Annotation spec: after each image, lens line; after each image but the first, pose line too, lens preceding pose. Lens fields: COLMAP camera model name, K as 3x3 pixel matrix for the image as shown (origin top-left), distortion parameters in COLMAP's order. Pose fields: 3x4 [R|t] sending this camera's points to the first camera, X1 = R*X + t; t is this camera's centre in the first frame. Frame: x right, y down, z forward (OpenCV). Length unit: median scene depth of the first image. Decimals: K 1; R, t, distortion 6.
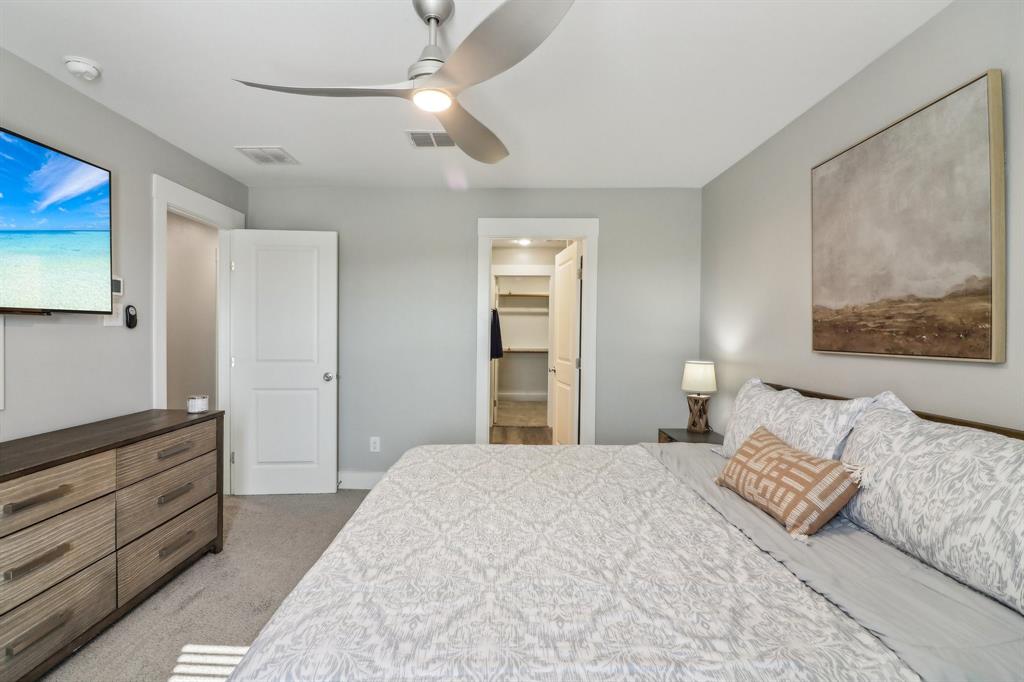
lens RADIAL K [[479.7, 0, 505.0], [0, 479.7, 339.5], [0, 0, 1]] dist [-0.003672, -0.009754]
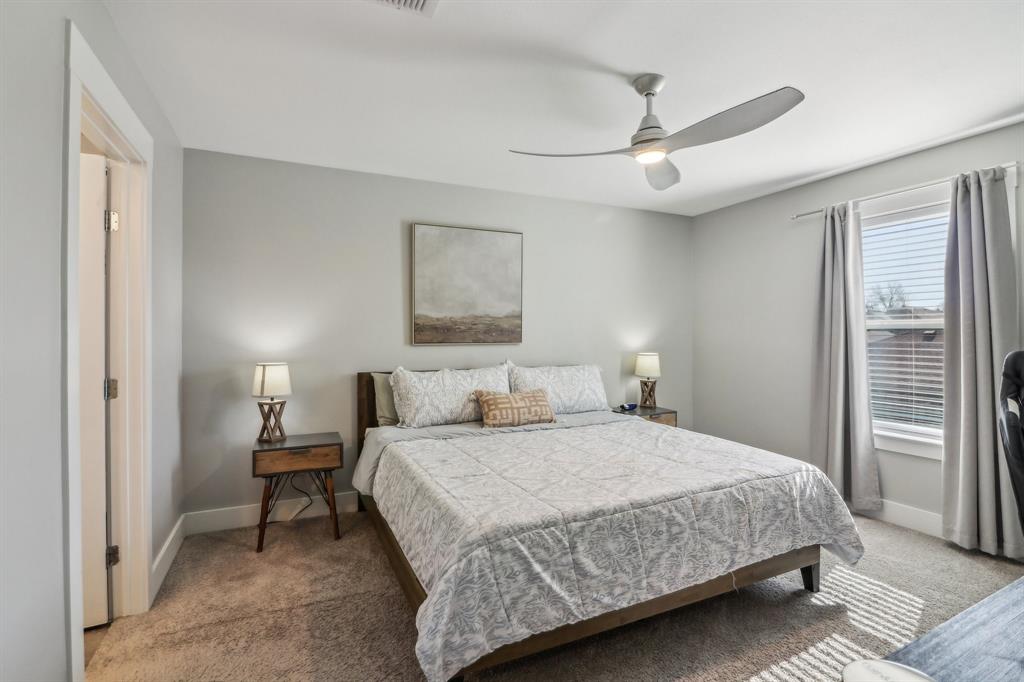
lens RADIAL K [[479.7, 0, 507.4], [0, 479.7, 331.3], [0, 0, 1]] dist [-0.003672, -0.009754]
pose [[-0.413632, -0.002991, 0.910439, -1.096811], [0.008016, 0.999944, 0.006927, -0.031044], [-0.910409, 0.010163, -0.413585, 1.737472]]
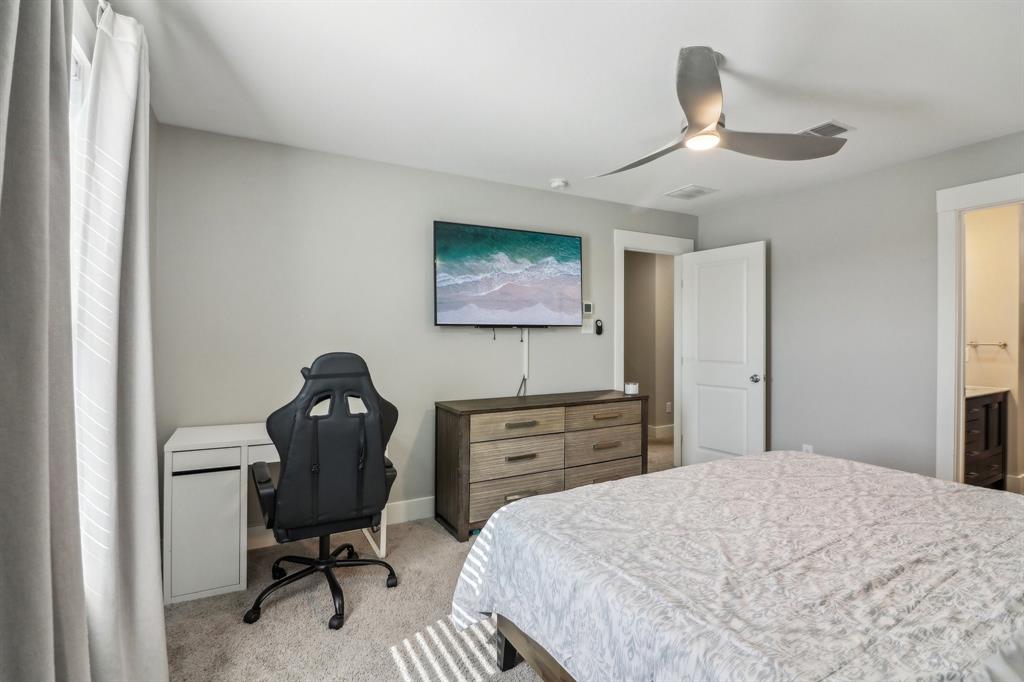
lens RADIAL K [[479.7, 0, 506.2], [0, 479.7, 338.6], [0, 0, 1]] dist [-0.003672, -0.009754]
pose [[0.478762, -0.003036, -0.877940, 0.512418], [-0.008200, 0.999935, -0.007930, 0.003775], [0.877907, 0.010996, 0.478706, 0.007270]]
